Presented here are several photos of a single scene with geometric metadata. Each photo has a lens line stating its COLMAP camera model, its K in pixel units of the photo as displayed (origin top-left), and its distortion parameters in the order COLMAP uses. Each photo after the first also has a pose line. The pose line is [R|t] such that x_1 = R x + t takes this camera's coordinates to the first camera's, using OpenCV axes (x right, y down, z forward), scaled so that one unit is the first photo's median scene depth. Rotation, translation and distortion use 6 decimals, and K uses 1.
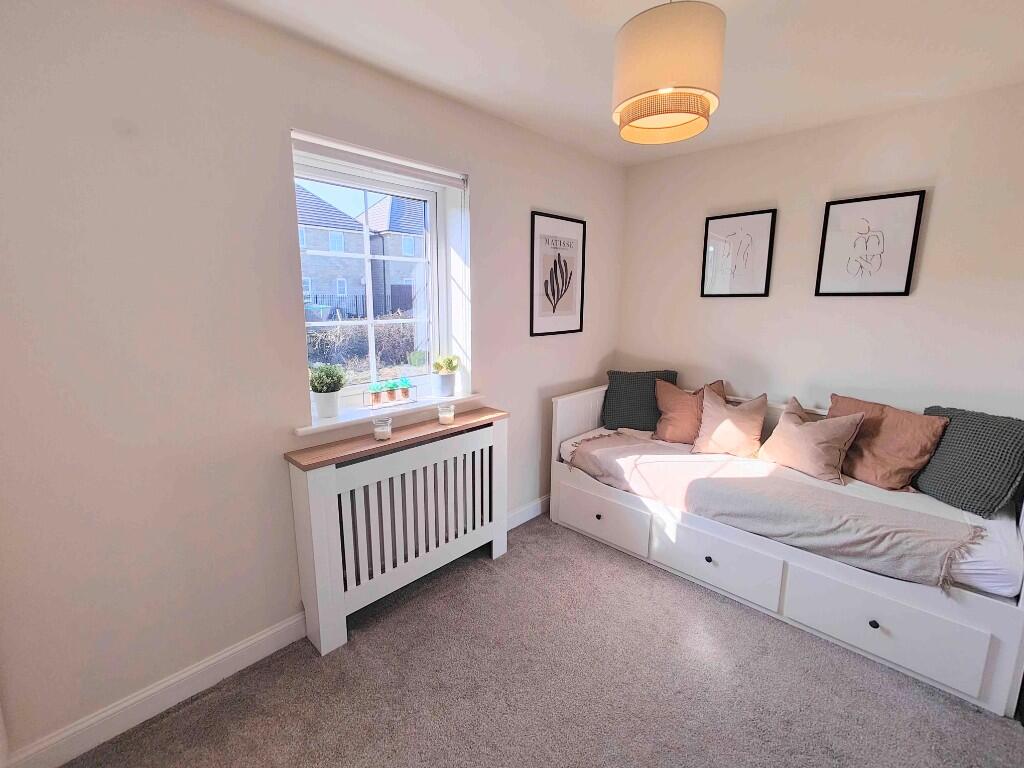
lens RADIAL K [[452.9, 0, 510.9], [0, 452.9, 378.9], [0, 0, 1]] dist [0.012471, -0.000983]
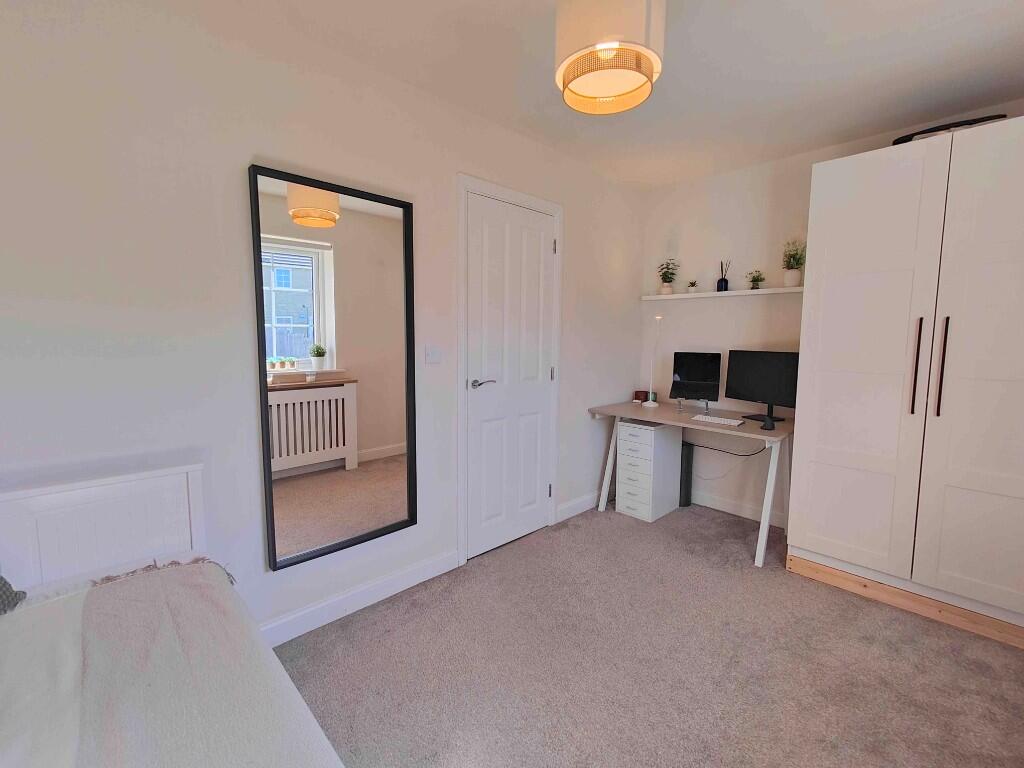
lens RADIAL K [[452.9, 0, 510.9], [0, 452.9, 378.9], [0, 0, 1]] dist [0.012471, -0.000983]
pose [[-0.999178, -0.015031, 0.037637, 0.271107], [-0.003971, 0.960521, 0.278181, -0.134362], [-0.040332, 0.277803, -0.959791, 1.165551]]
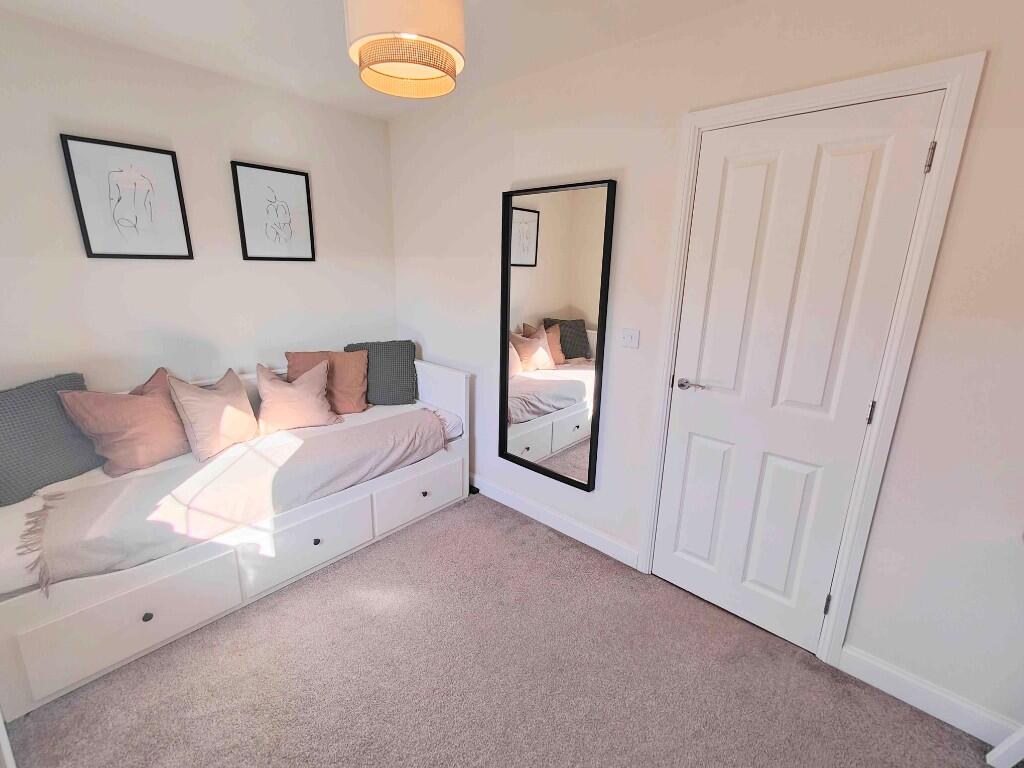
lens RADIAL K [[452.9, 0, 510.9], [0, 452.9, 378.9], [0, 0, 1]] dist [0.012471, -0.000983]
pose [[-0.036881, -0.250171, 0.967499, -0.387818], [0.153541, 0.955243, 0.252855, -0.101620], [-0.987454, 0.157876, 0.003181, 0.495538]]
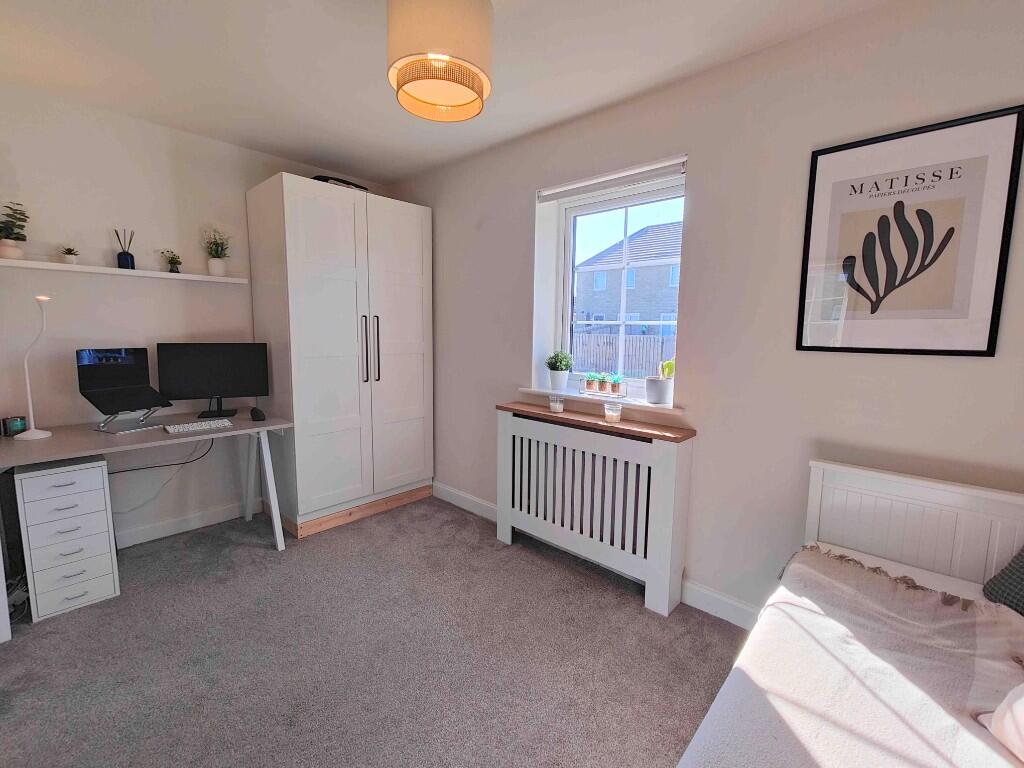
lens RADIAL K [[446.4, 0, 514.3], [0, 446.4, 380.2], [0, 0, 1]] dist [-0.000611, -0.000038]
pose [[0.021779, 0.110243, -0.993666, 0.753969], [-0.195467, 0.975190, 0.103909, -0.046948], [0.980468, 0.191966, 0.042787, 0.684062]]
